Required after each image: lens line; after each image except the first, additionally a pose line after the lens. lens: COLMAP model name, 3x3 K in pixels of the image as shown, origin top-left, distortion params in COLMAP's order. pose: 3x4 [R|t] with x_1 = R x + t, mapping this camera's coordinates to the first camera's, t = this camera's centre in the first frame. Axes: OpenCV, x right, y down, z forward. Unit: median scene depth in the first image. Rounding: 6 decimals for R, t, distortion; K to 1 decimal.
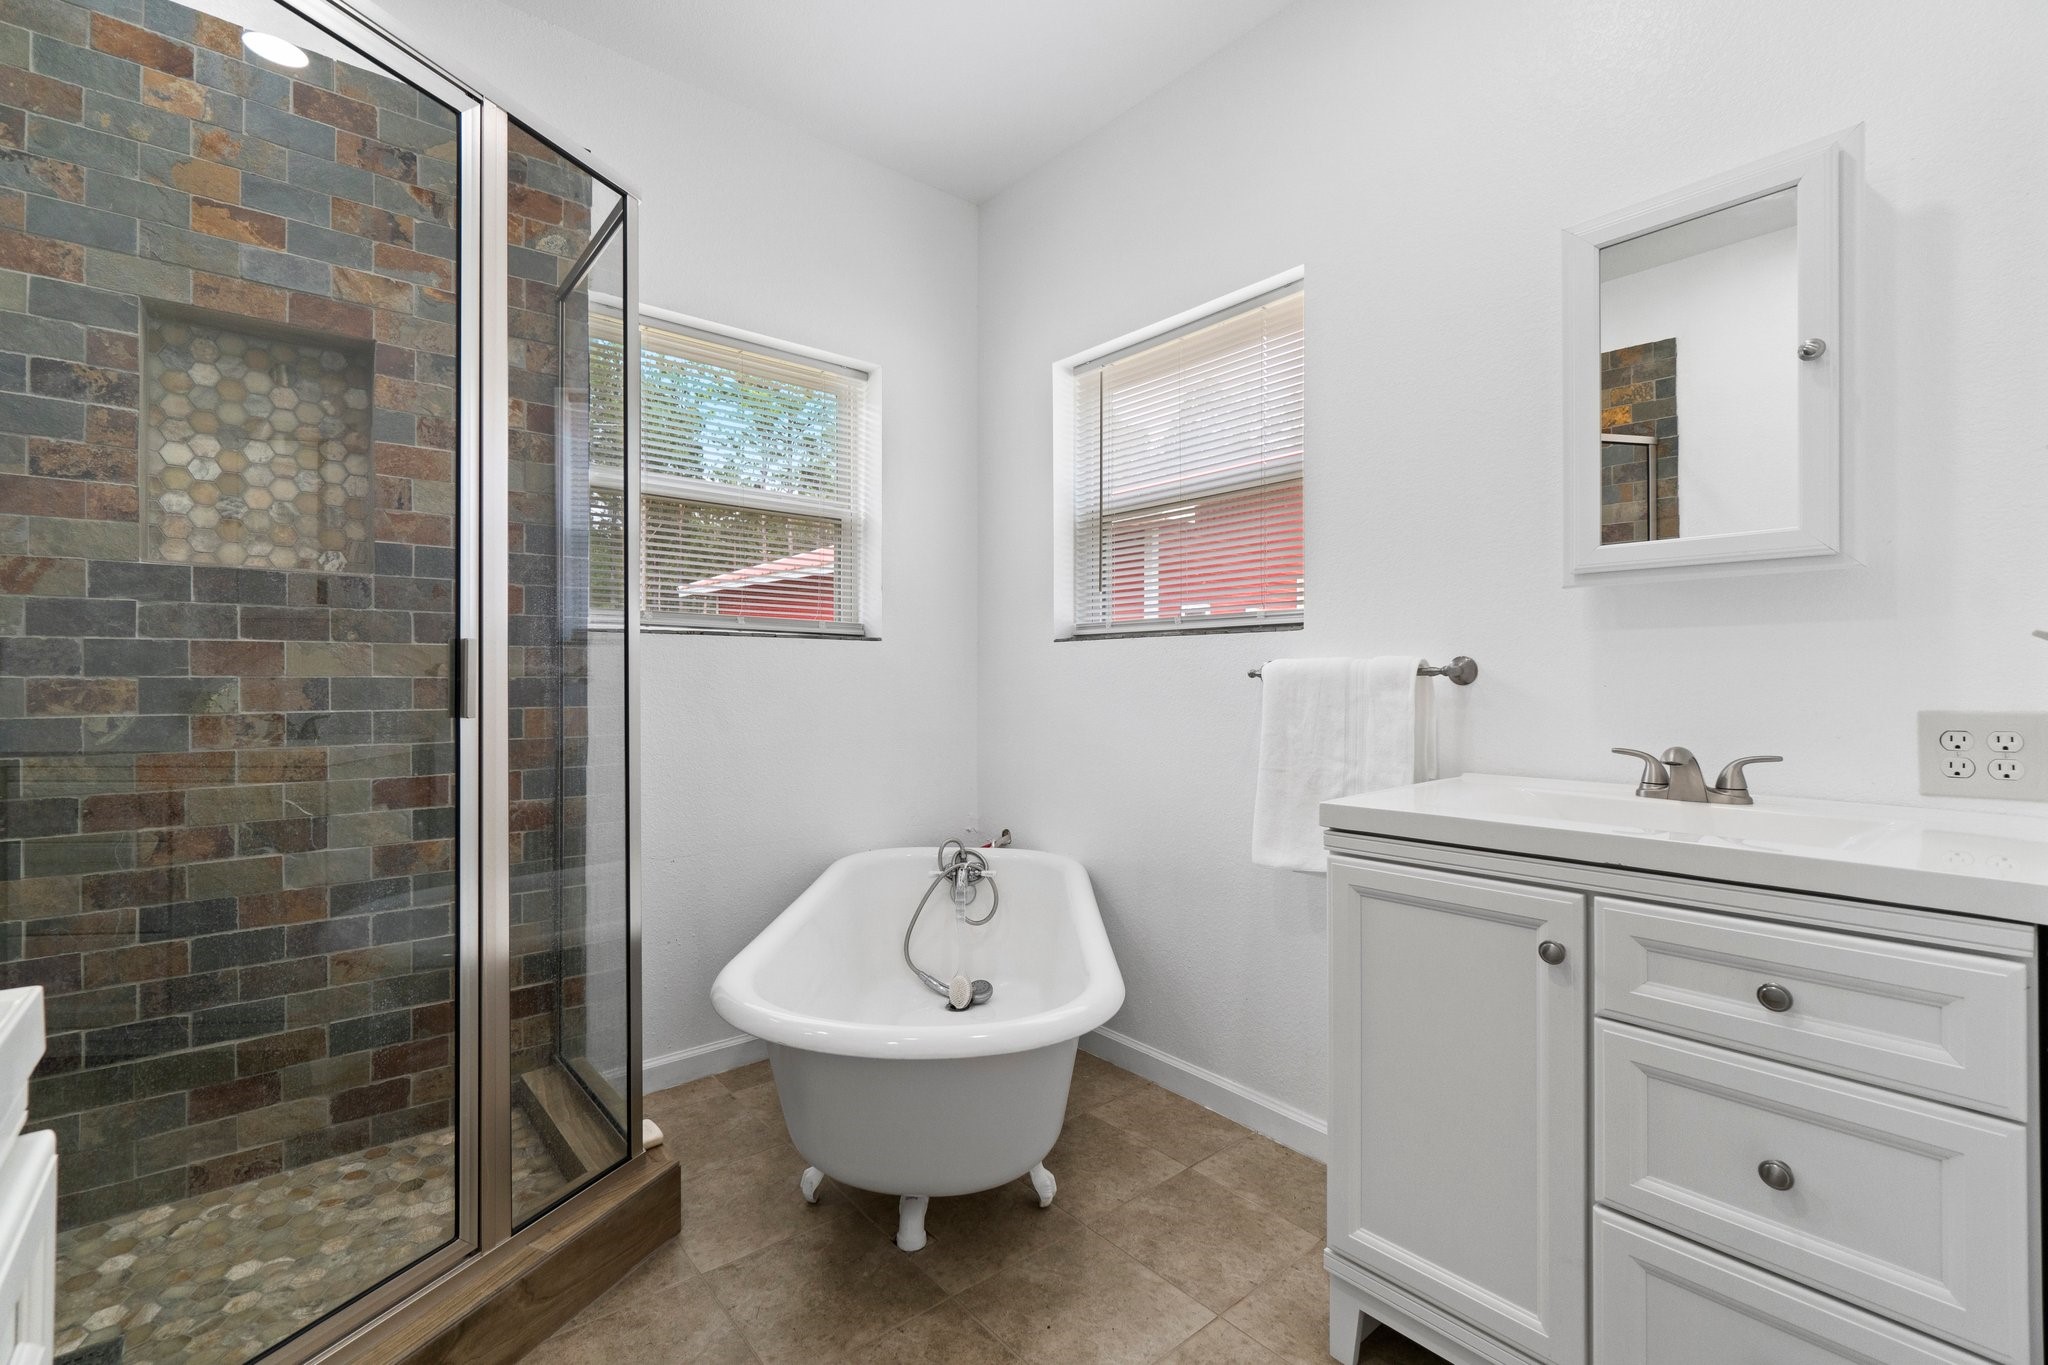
lens RADIAL K [[889.8, 0, 1011.4], [0, 889.8, 677.8], [0, 0, 1]] dist [-0.002716, -0.000298]
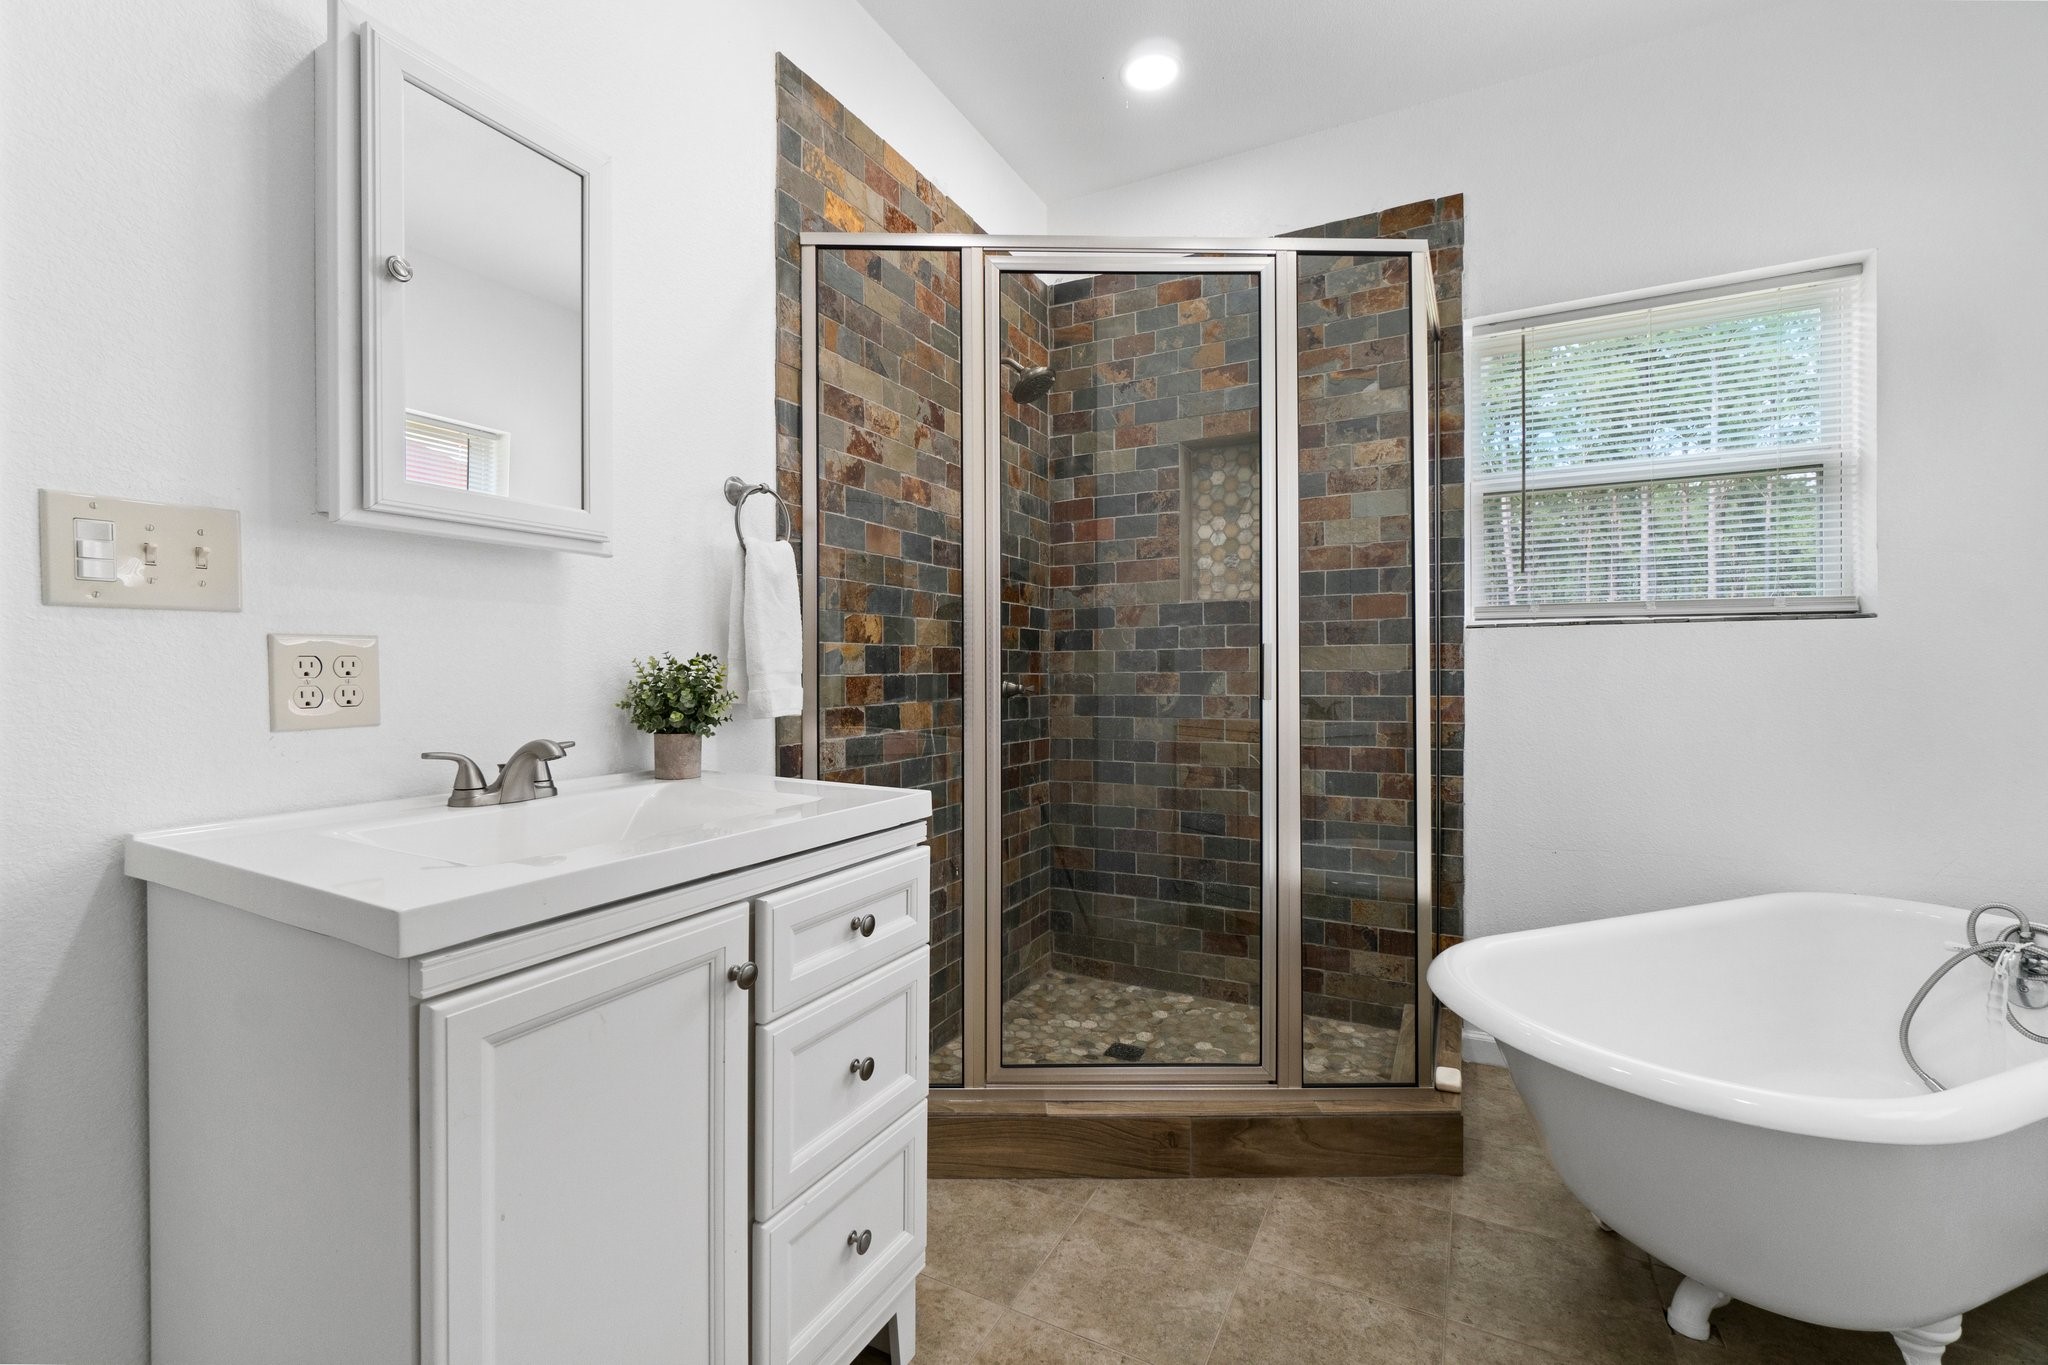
lens RADIAL K [[889.8, 0, 1011.4], [0, 889.8, 677.8], [0, 0, 1]] dist [-0.002716, -0.000298]
pose [[0.378156, -0.001411, -0.925741, 0.427261], [0.005505, 0.999985, 0.000725, 0.006607], [0.925726, -0.005371, 0.378158, 0.076411]]
